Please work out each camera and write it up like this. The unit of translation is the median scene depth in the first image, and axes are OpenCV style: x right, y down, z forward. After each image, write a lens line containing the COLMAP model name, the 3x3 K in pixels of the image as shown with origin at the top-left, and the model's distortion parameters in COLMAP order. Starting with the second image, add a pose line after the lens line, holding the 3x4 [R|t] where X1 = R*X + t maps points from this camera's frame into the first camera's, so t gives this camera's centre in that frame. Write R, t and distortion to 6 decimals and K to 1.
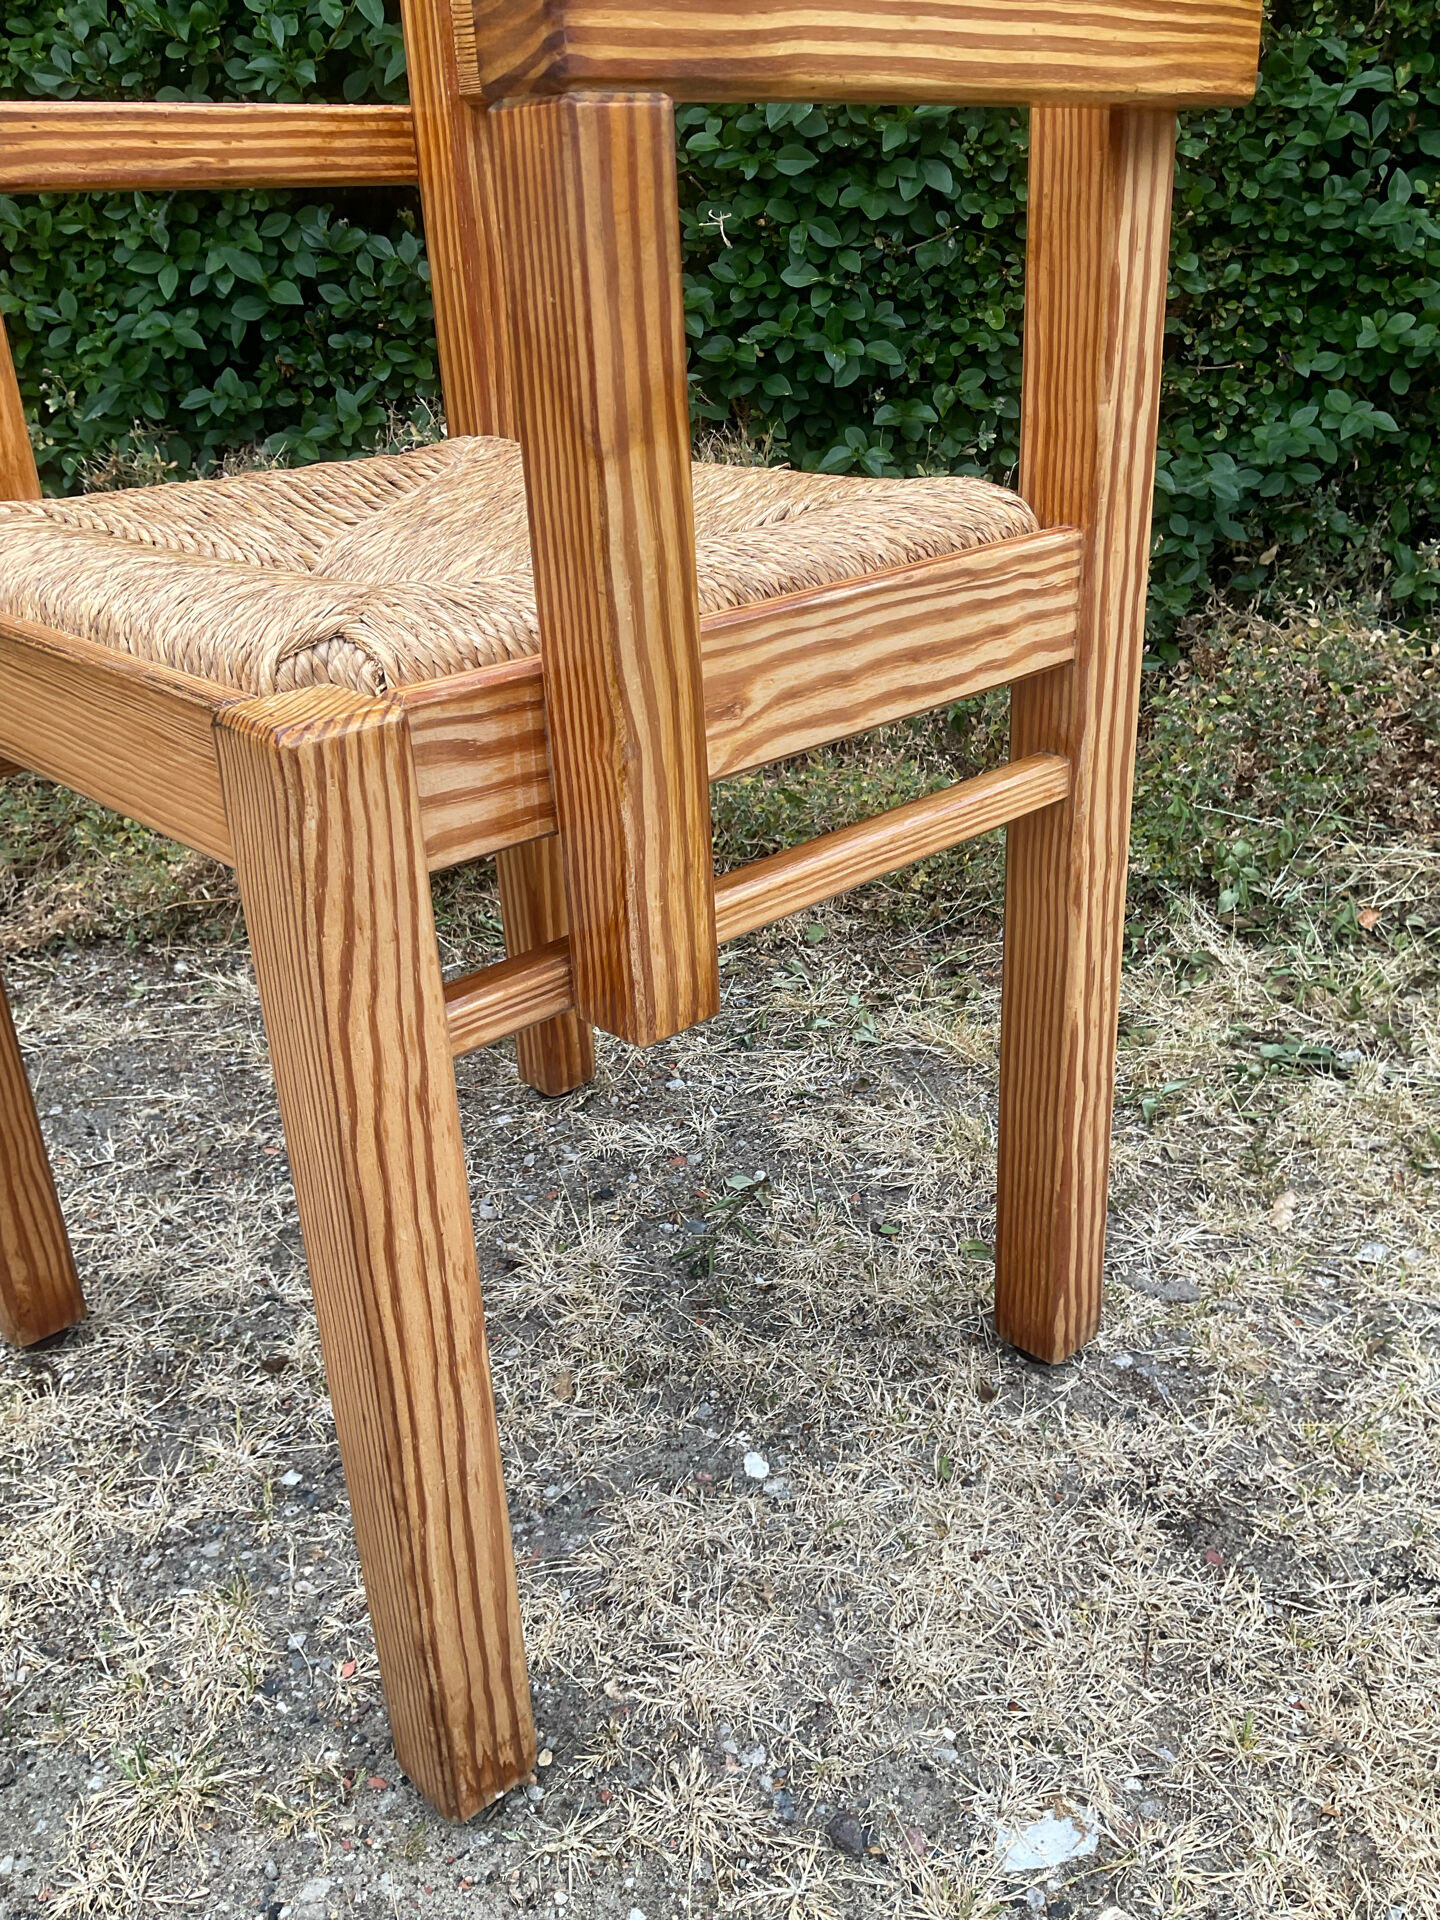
lens RADIAL K [[1573.3, 0, 714.2], [0, 1573.3, 942.5], [0, 0, 1]] dist [0.107722, -0.227107]
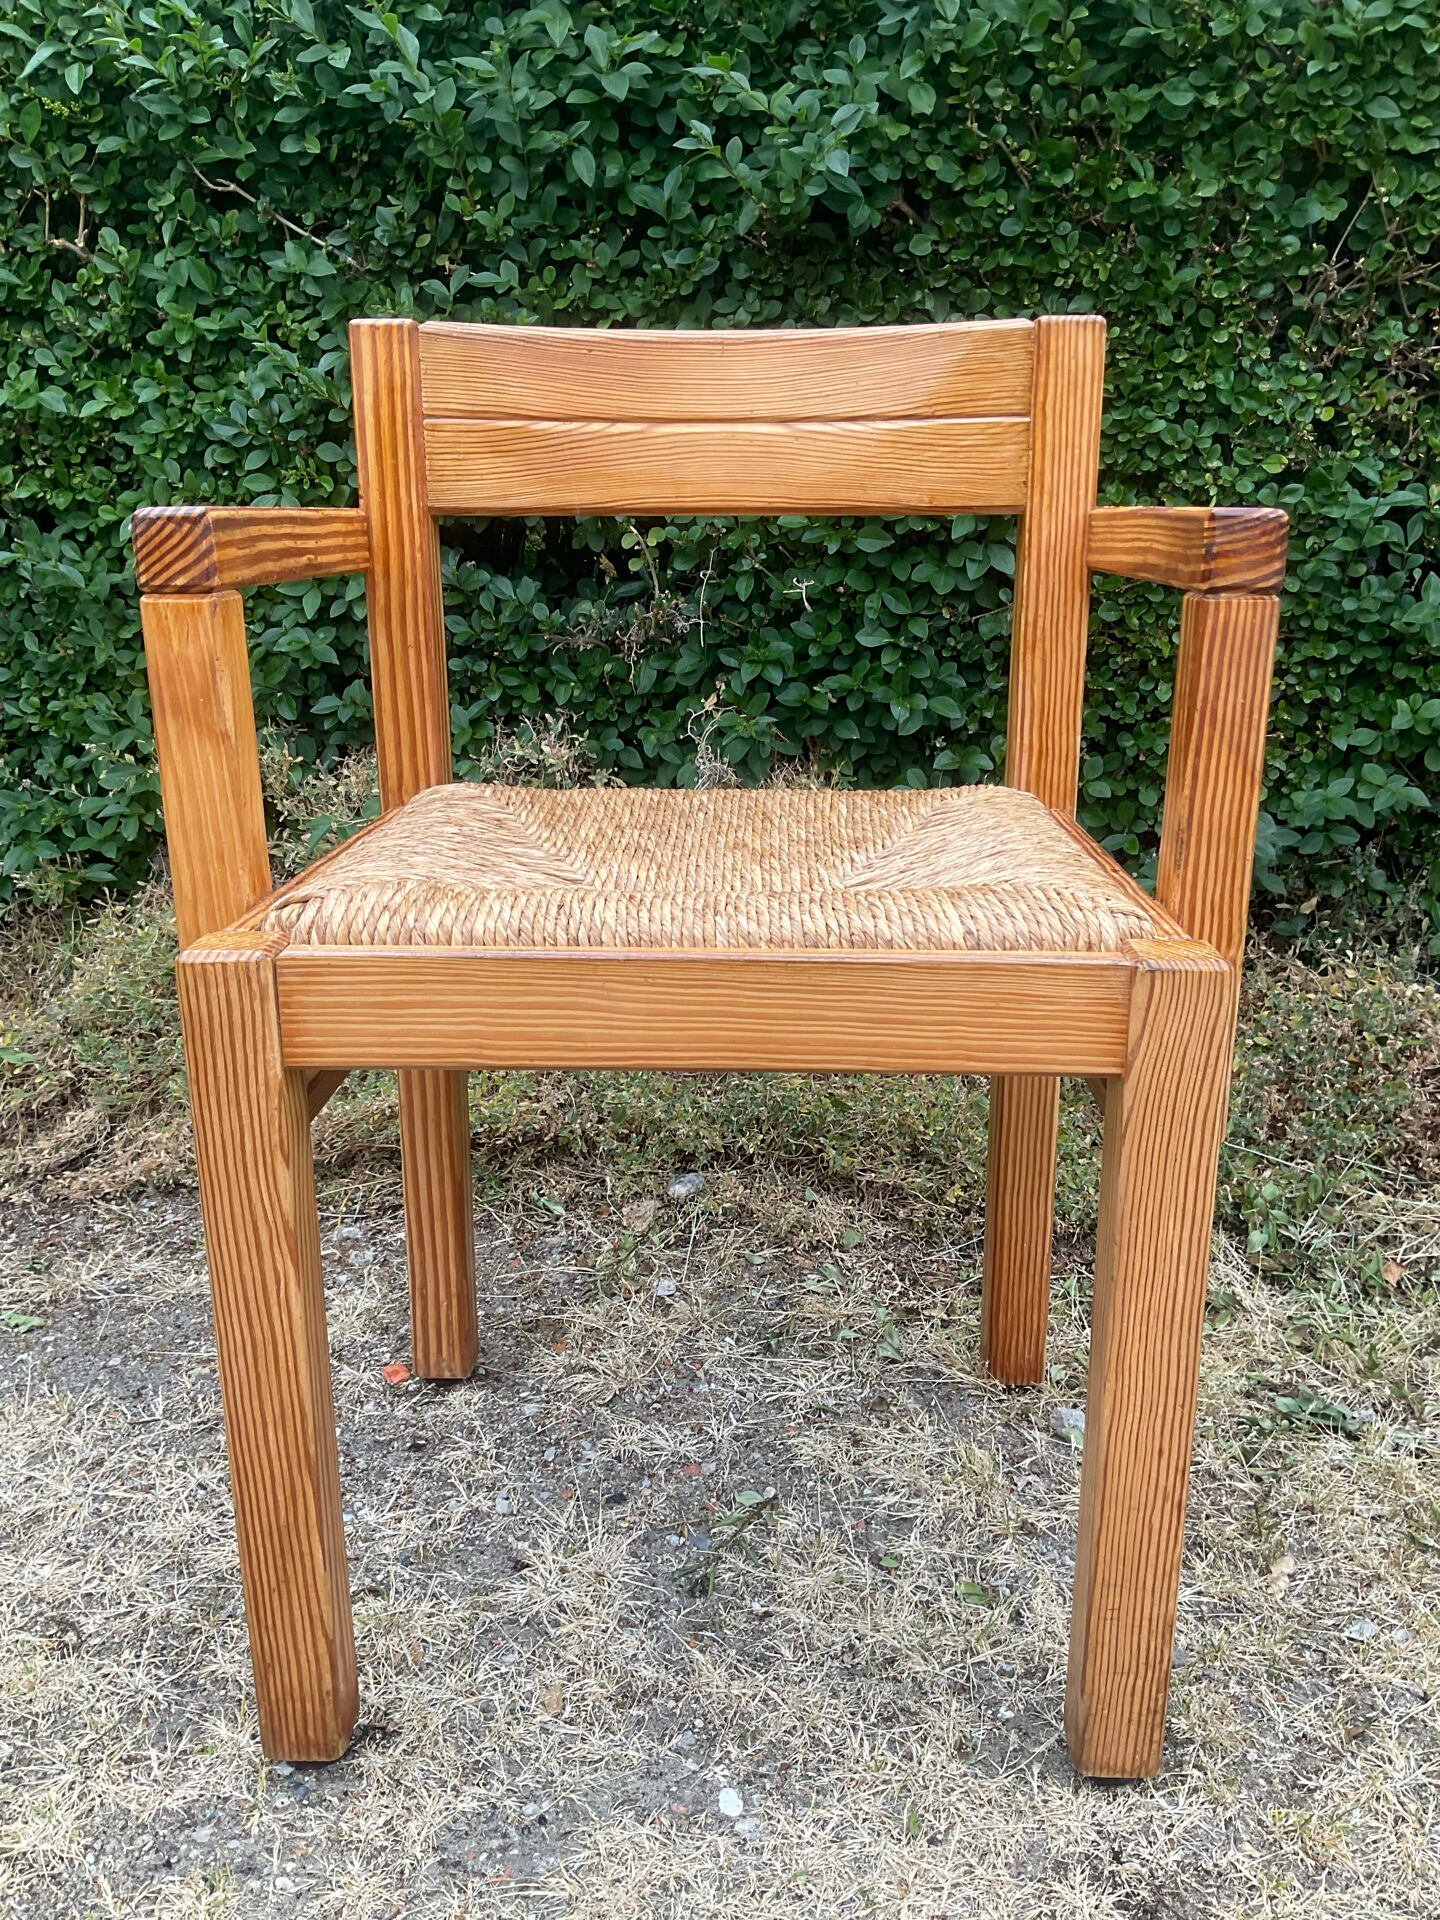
lens RADIAL K [[1571.1, 0, 711.5], [0, 1571.1, 942.5], [0, 0, 1]] dist [0.091446, -0.189982]
pose [[0.995803, 0.069165, -0.059946, 0.030320], [-0.077259, 0.986360, -0.145343, -0.055341], [0.049075, 0.149365, 0.987564, -0.076536]]
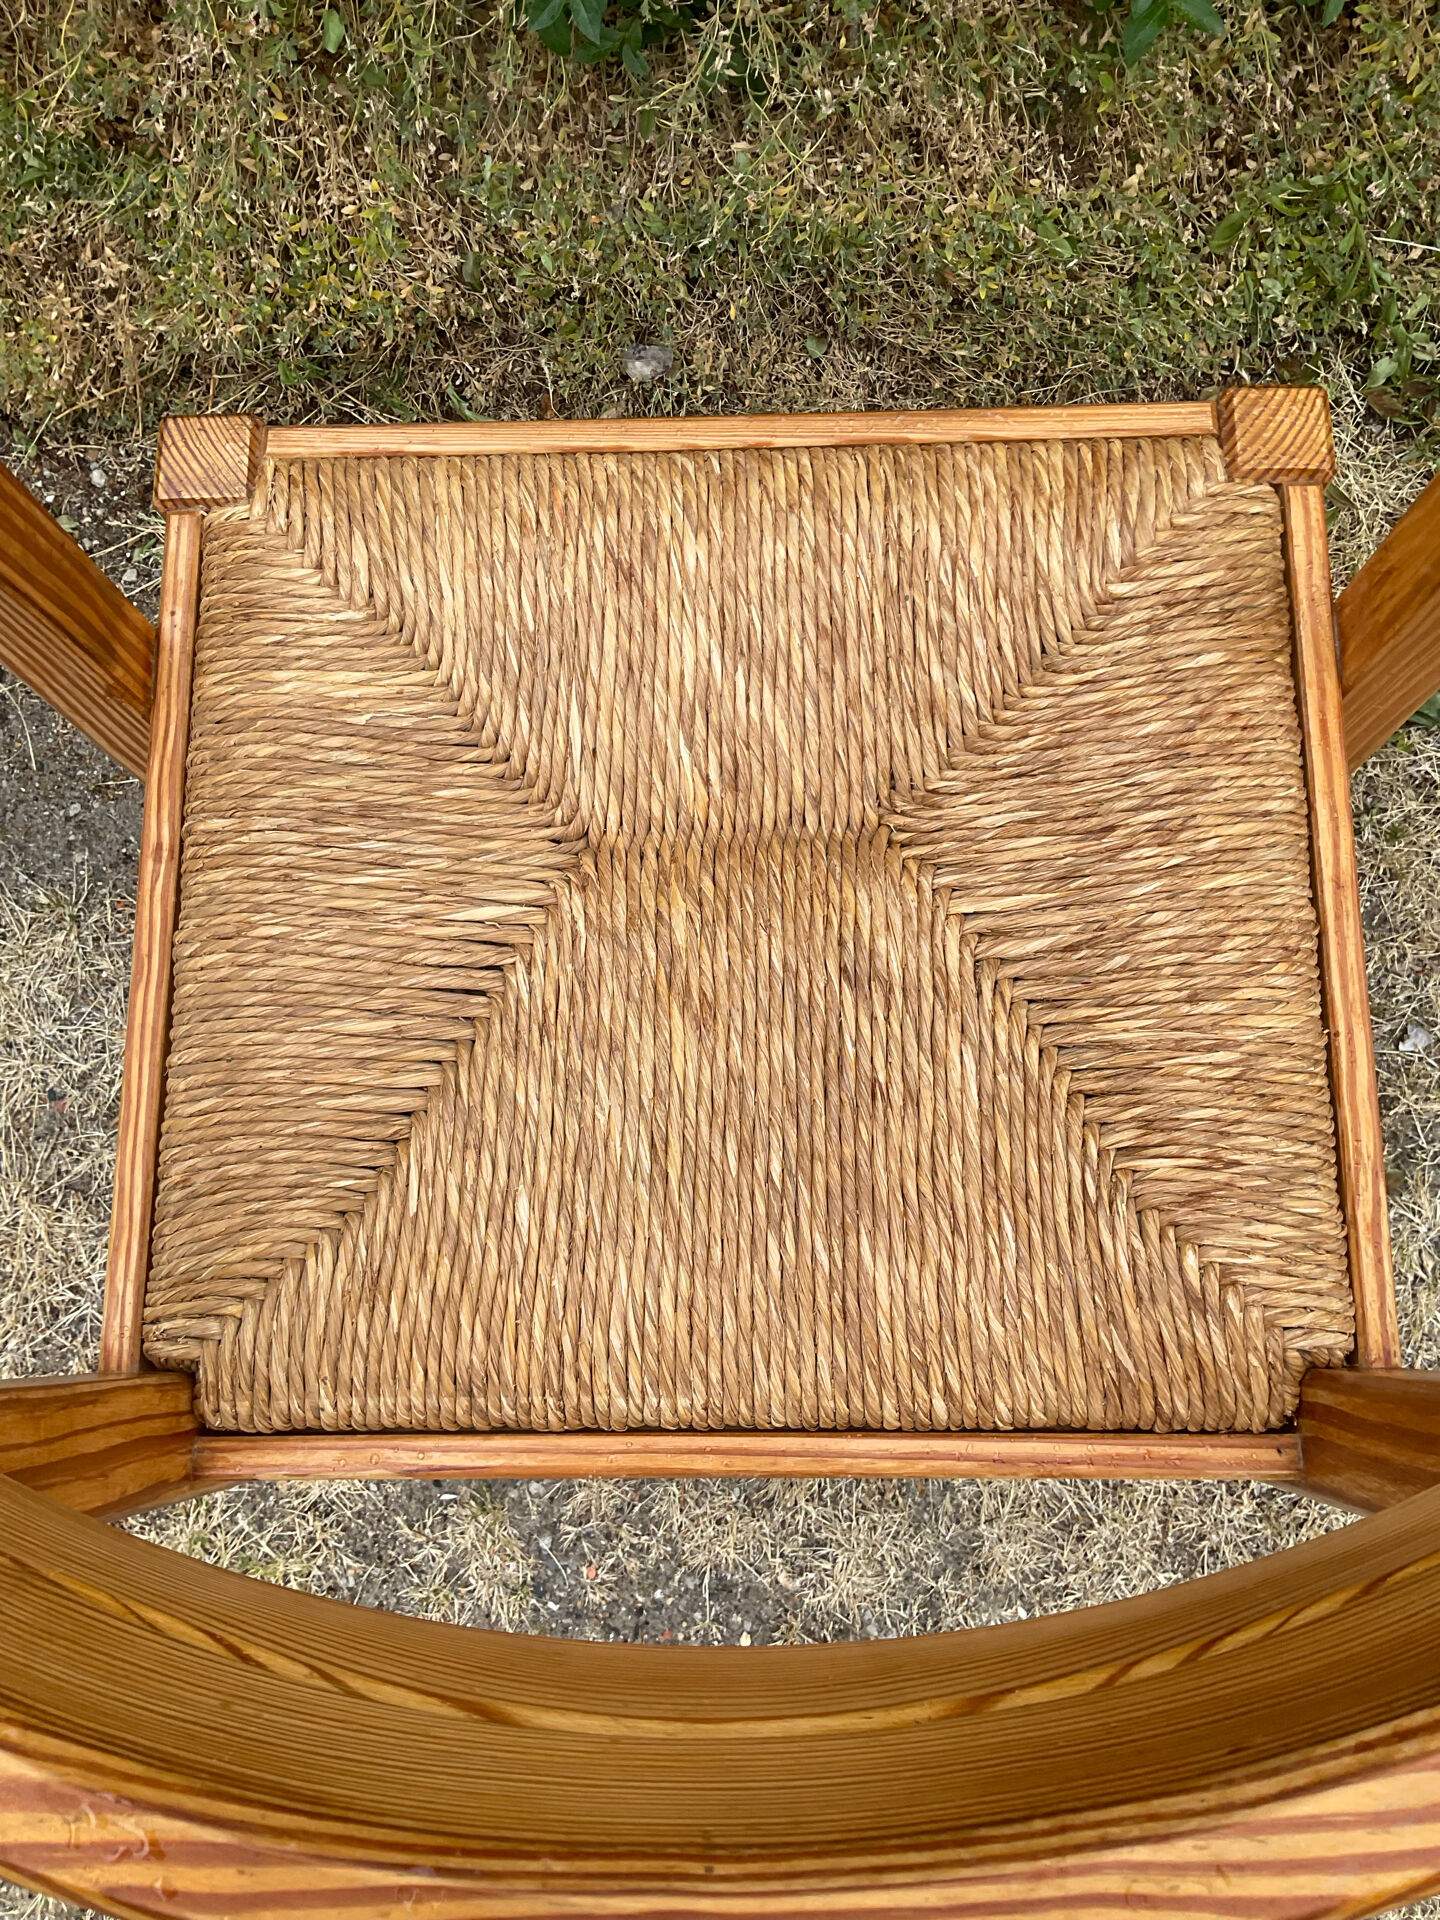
lens RADIAL K [[1586.4, 0, 711.1], [0, 1586.4, 954.0], [0, 0, 1]] dist [0.089117, -0.201149]
pose [[0.996876, -0.076701, 0.018824, -0.077662], [0.032424, 0.614806, 0.788011, -0.686428], [-0.072014, -0.784940, 0.615373, 0.391660]]
